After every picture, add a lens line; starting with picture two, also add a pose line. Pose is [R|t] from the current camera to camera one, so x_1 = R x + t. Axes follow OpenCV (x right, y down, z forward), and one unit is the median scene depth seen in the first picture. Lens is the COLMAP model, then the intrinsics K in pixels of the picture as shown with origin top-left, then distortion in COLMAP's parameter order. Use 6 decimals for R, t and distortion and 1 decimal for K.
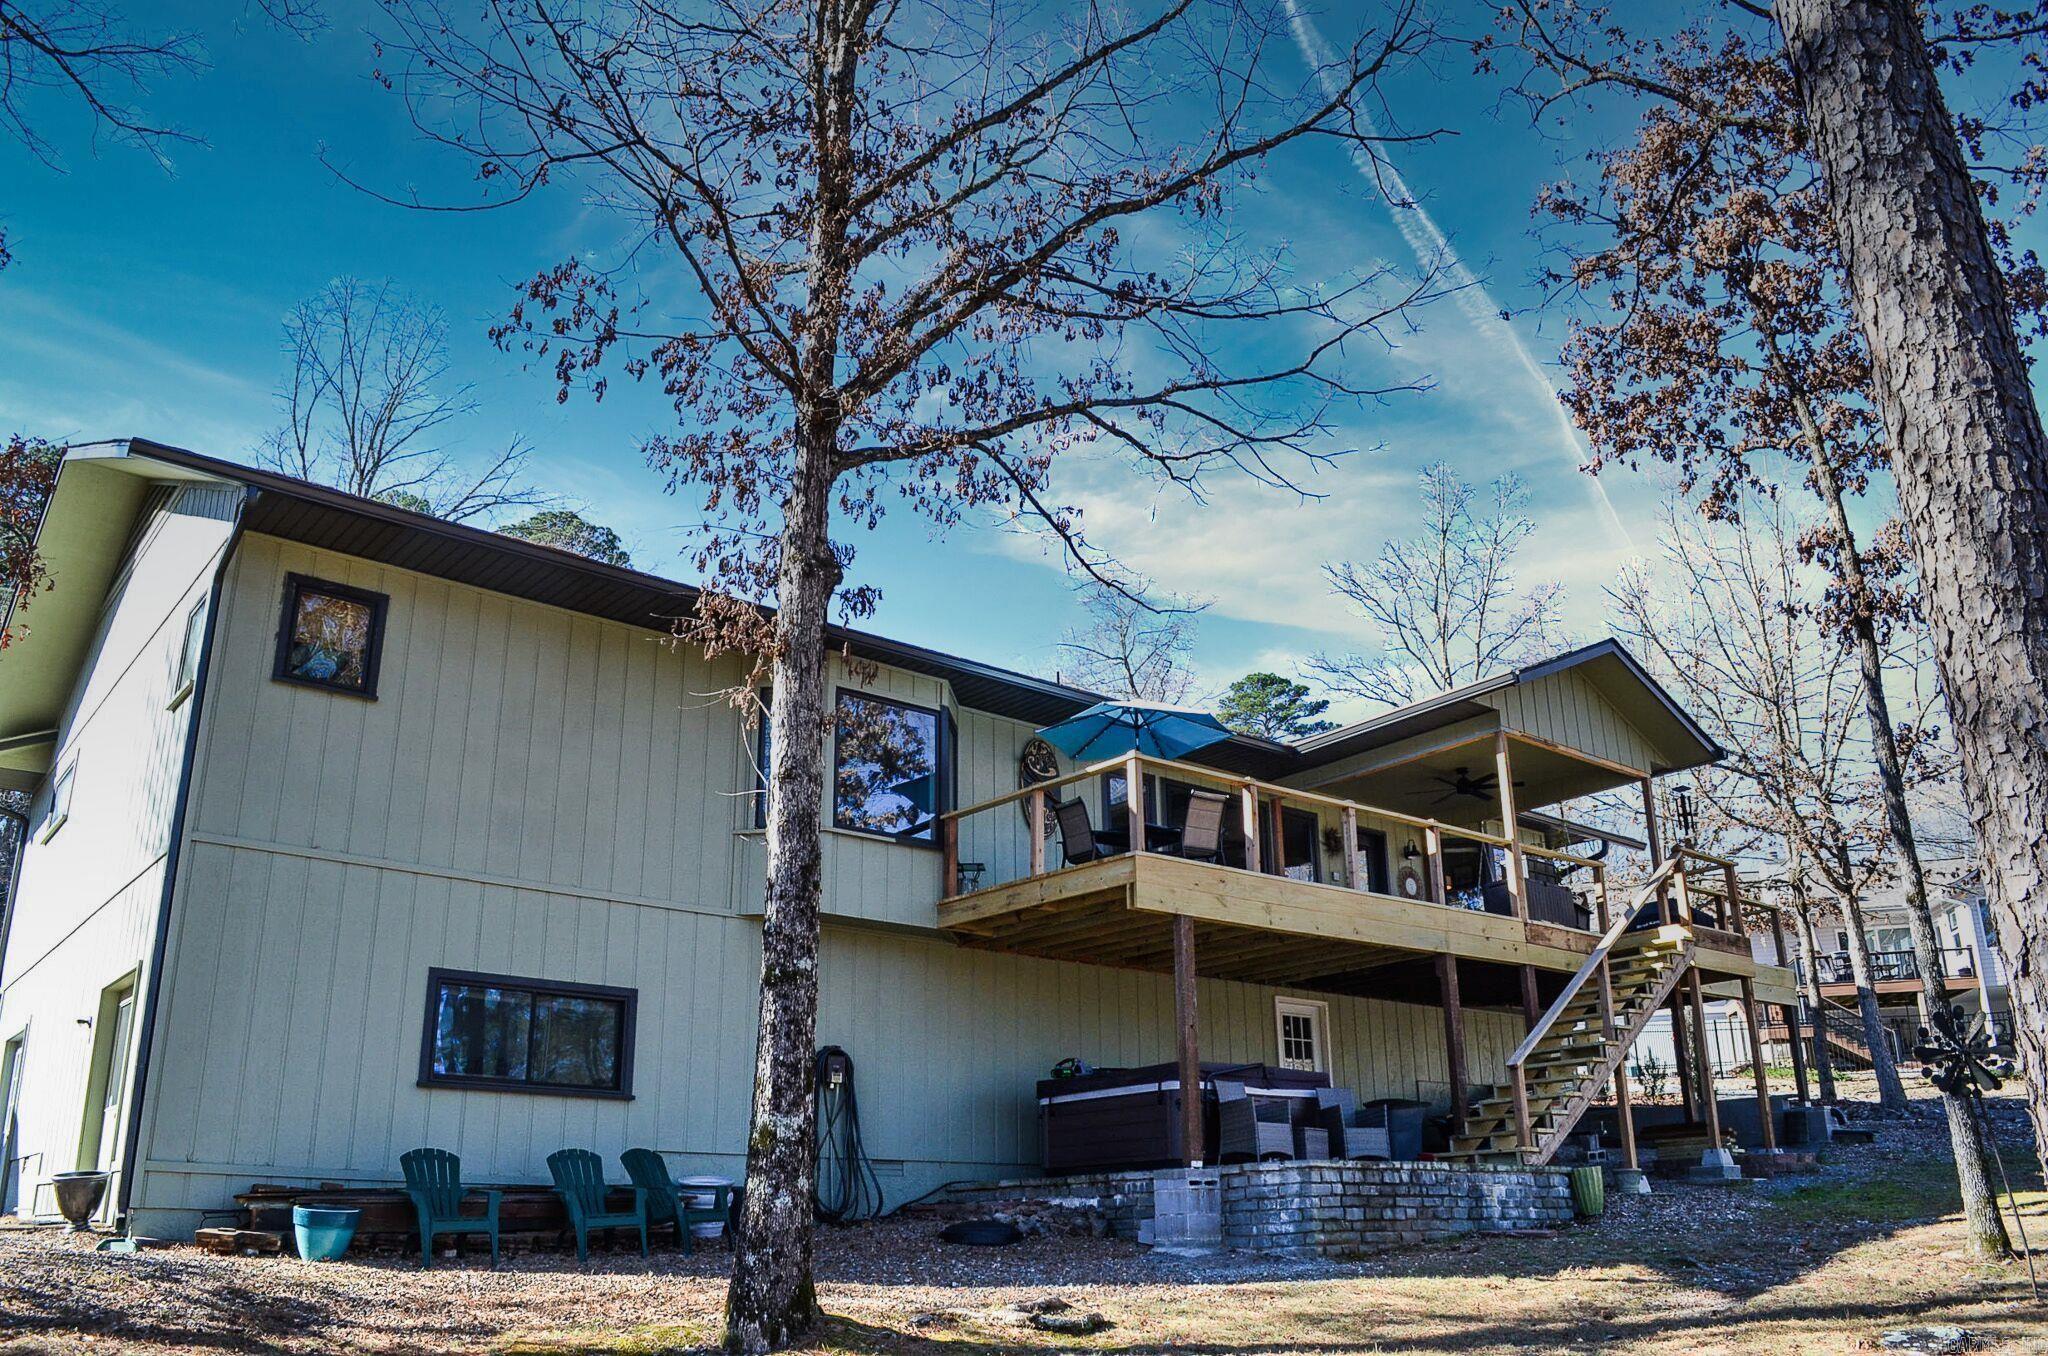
lens RADIAL K [[1638.2, 0, 1024.0], [0, 1638.2, 678.0], [0, 0, 1]] dist [-0.074585, 0.002134]
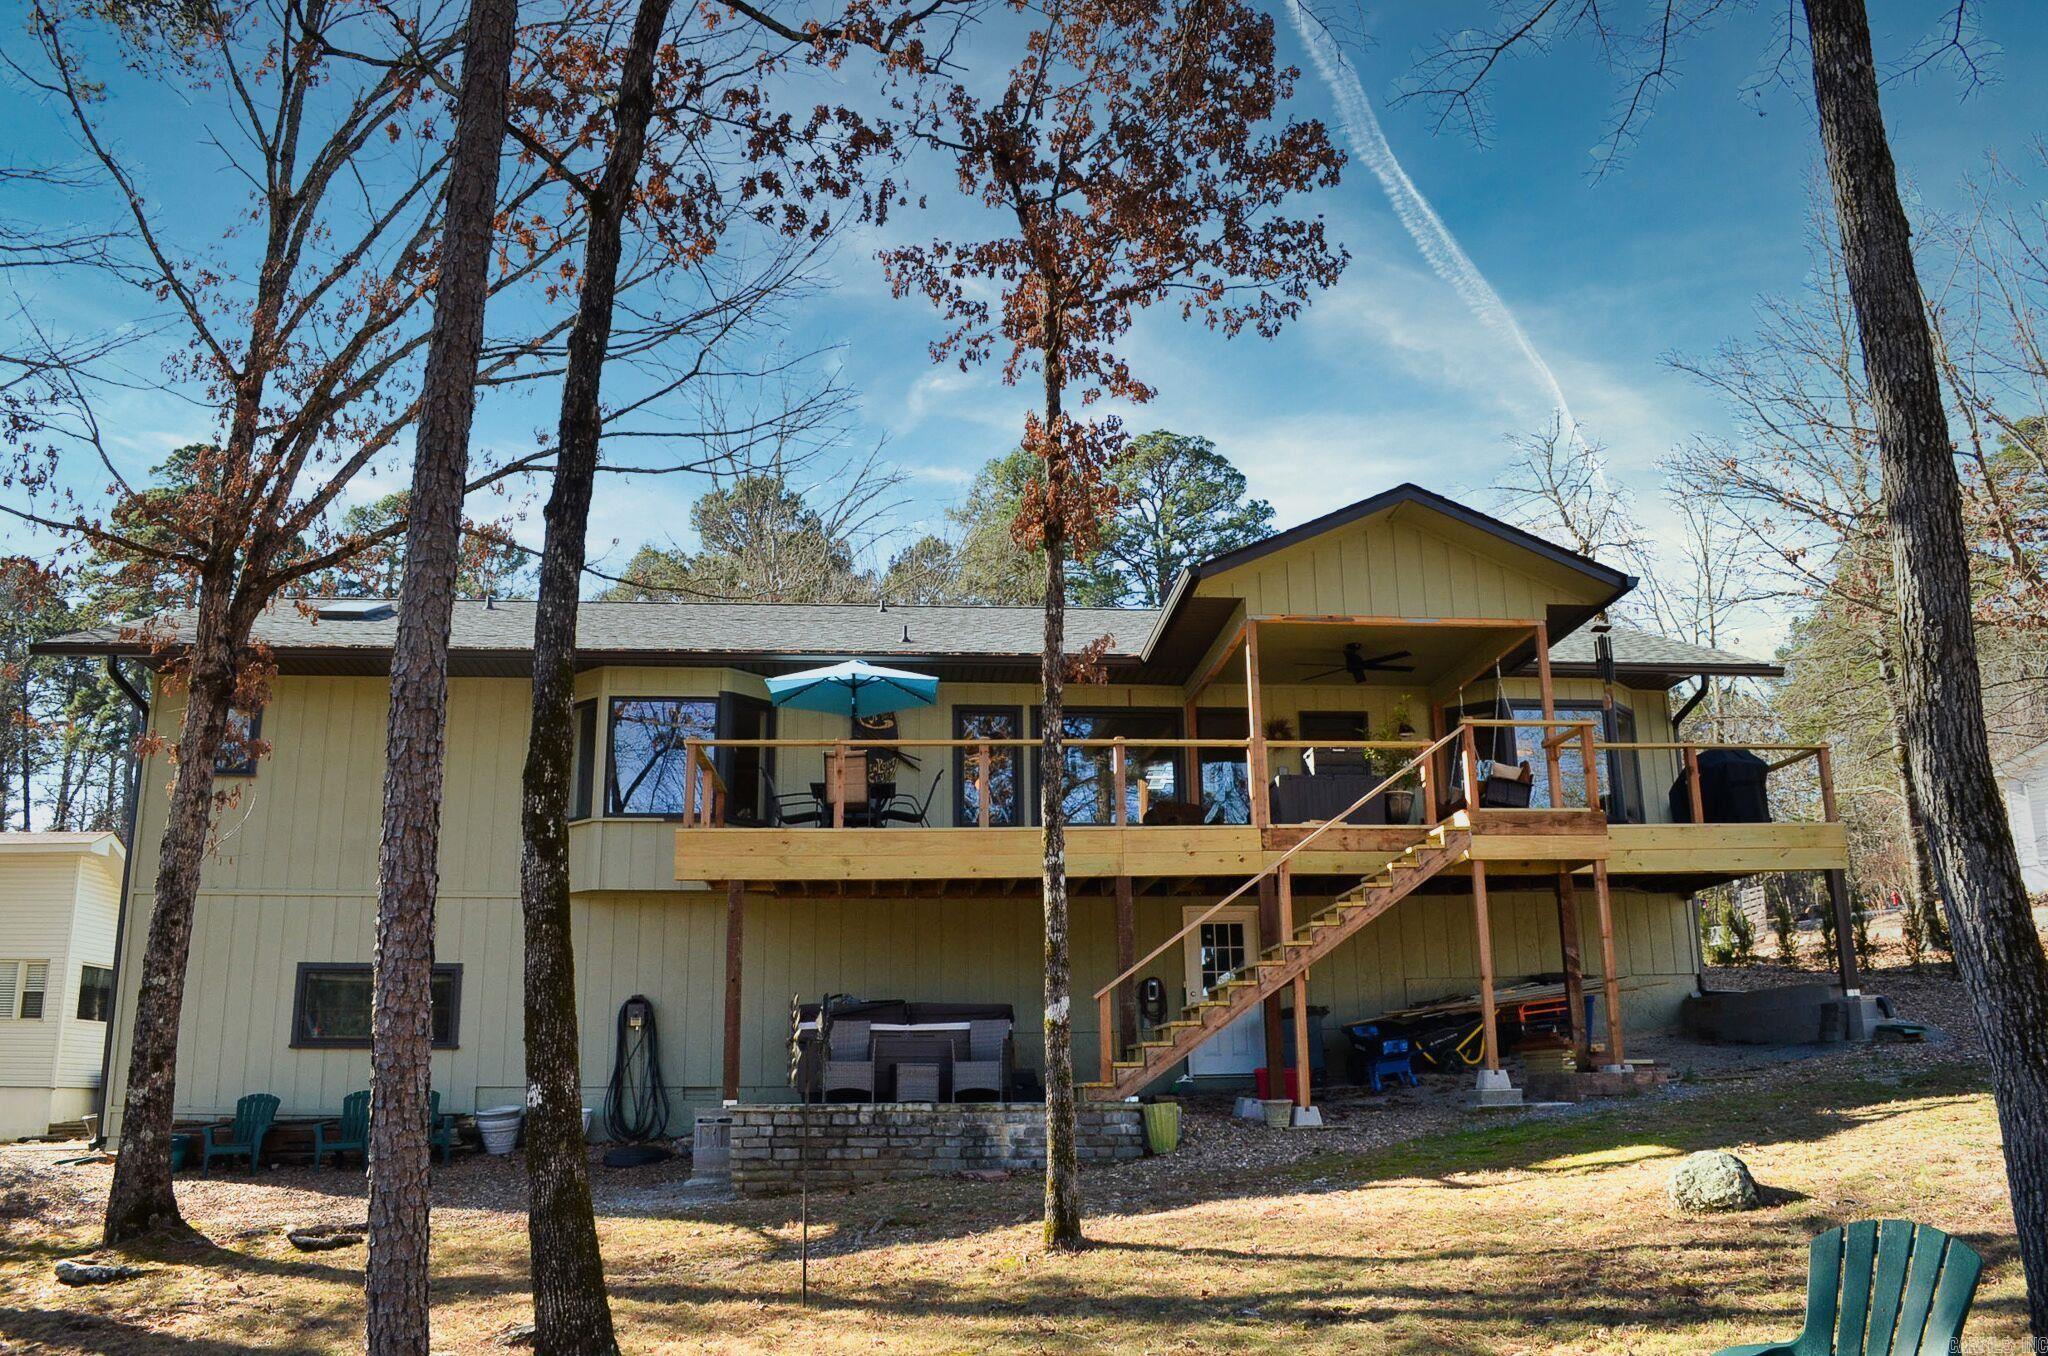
lens RADIAL K [[1638.2, 0, 1024.0], [0, 1638.2, 678.0], [0, 0, 1]] dist [-0.074585, 0.002134]
pose [[0.814164, -0.143217, -0.562695, 0.953945], [0.193907, 0.980530, 0.031000, 0.015793], [0.547300, -0.134350, 0.826083, 0.224856]]
